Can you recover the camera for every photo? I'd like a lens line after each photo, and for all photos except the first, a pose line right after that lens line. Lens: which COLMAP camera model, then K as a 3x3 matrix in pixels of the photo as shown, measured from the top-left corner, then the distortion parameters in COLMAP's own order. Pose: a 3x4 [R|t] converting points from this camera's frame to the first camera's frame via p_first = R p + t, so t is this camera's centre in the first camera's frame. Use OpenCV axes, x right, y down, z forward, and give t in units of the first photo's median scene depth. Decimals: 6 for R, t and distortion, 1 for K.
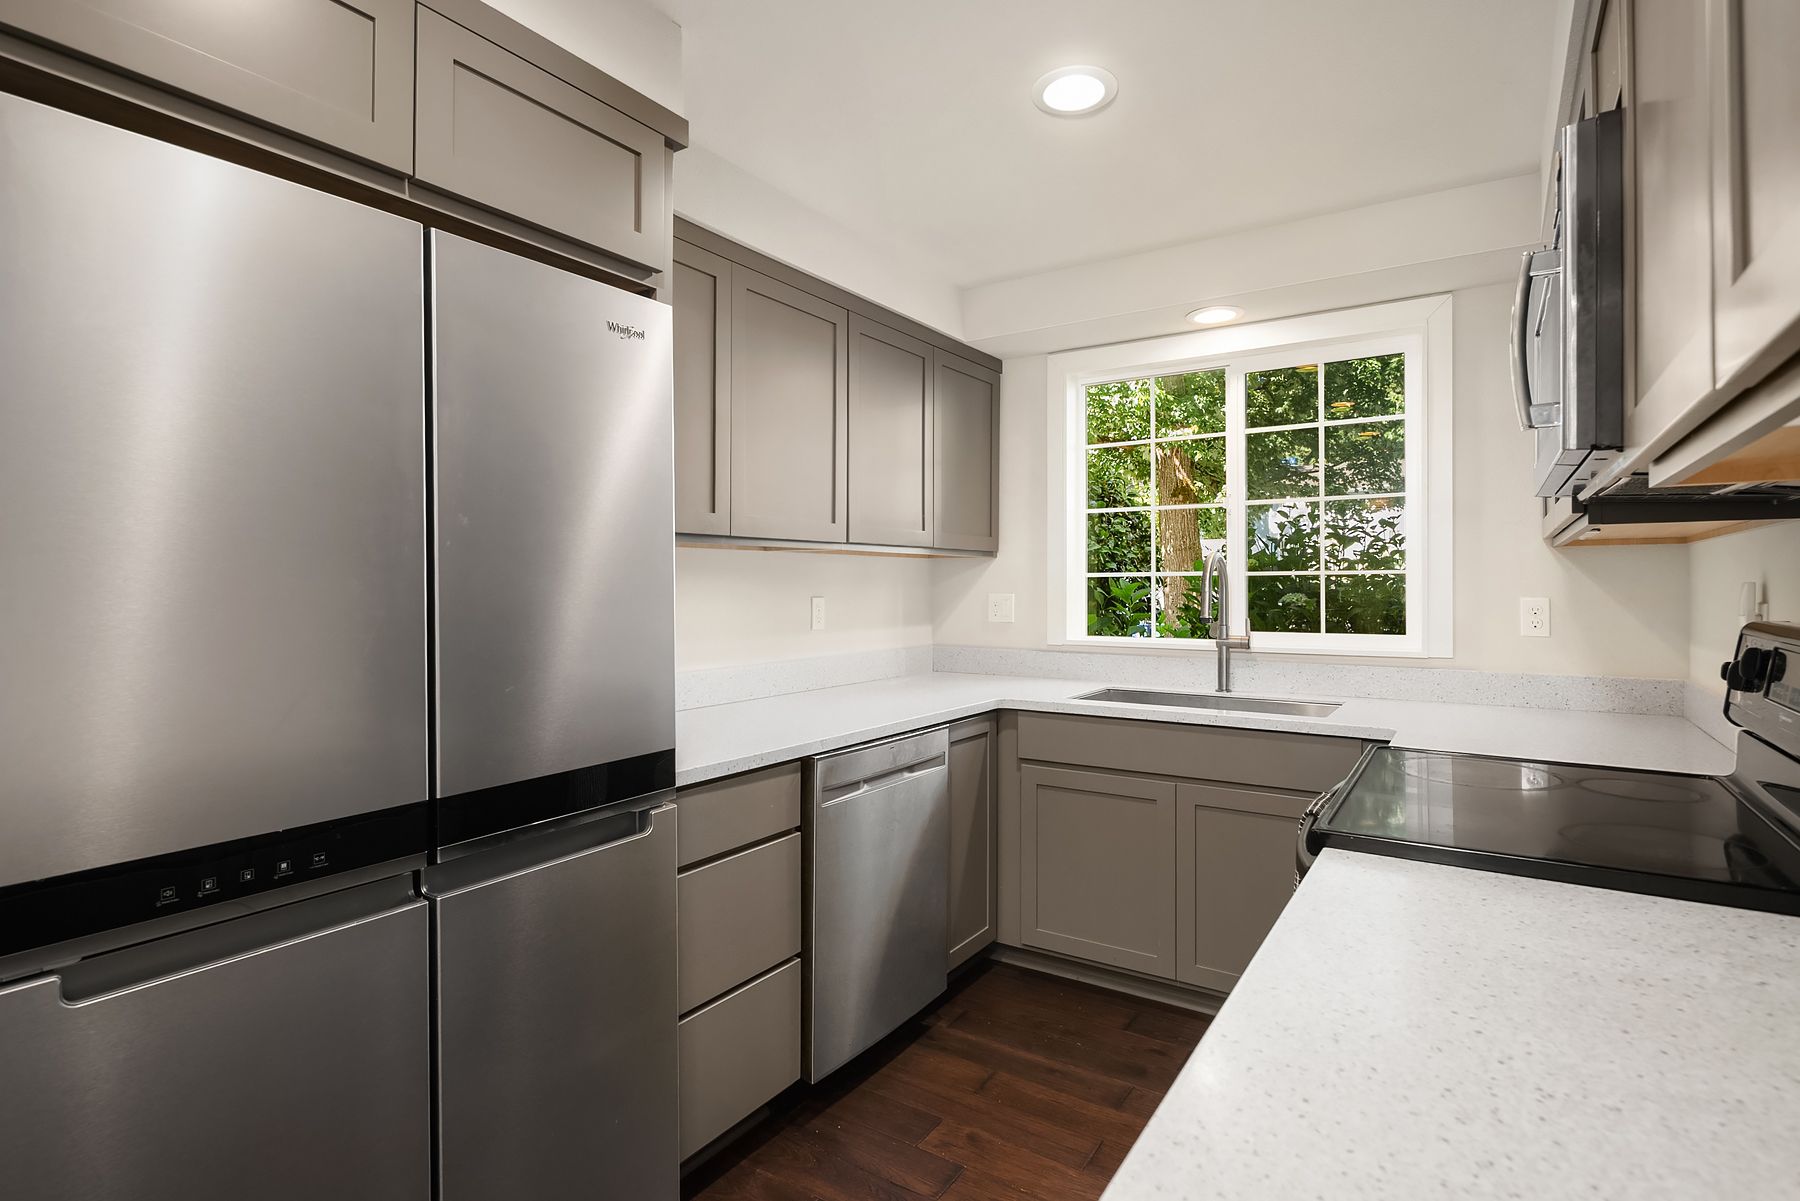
lens RADIAL K [[903.0, 0, 897.5], [0, 903.0, 543.7], [0, 0, 1]] dist [-0.000421, -0.000252]
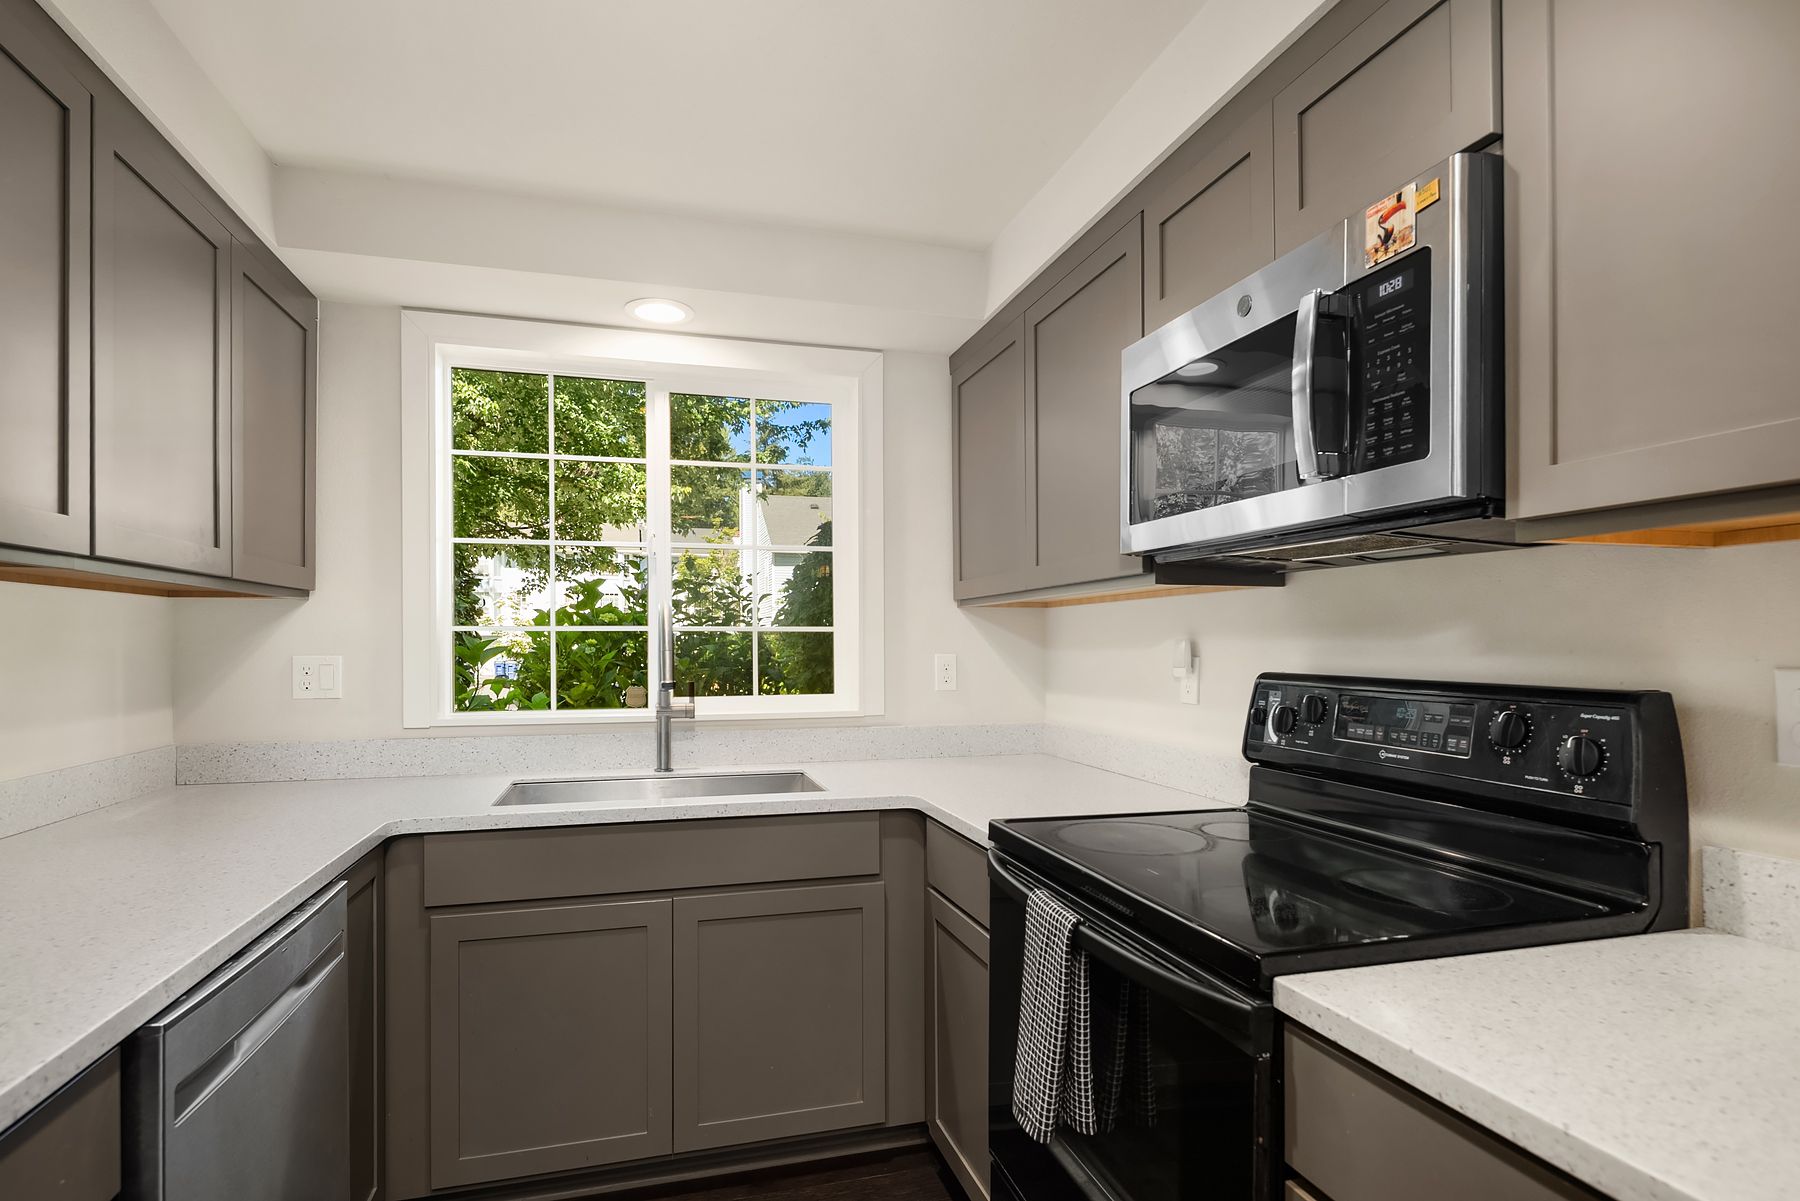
lens RADIAL K [[923.7, 0, 896.5], [0, 923.7, 628.7], [0, 0, 1]] dist [0.000522, -0.000040]
pose [[0.657198, 0.012320, 0.753617, -0.135145], [-0.033959, 0.999335, 0.013277, 0.015490], [-0.752952, -0.034318, 0.657180, 0.291472]]
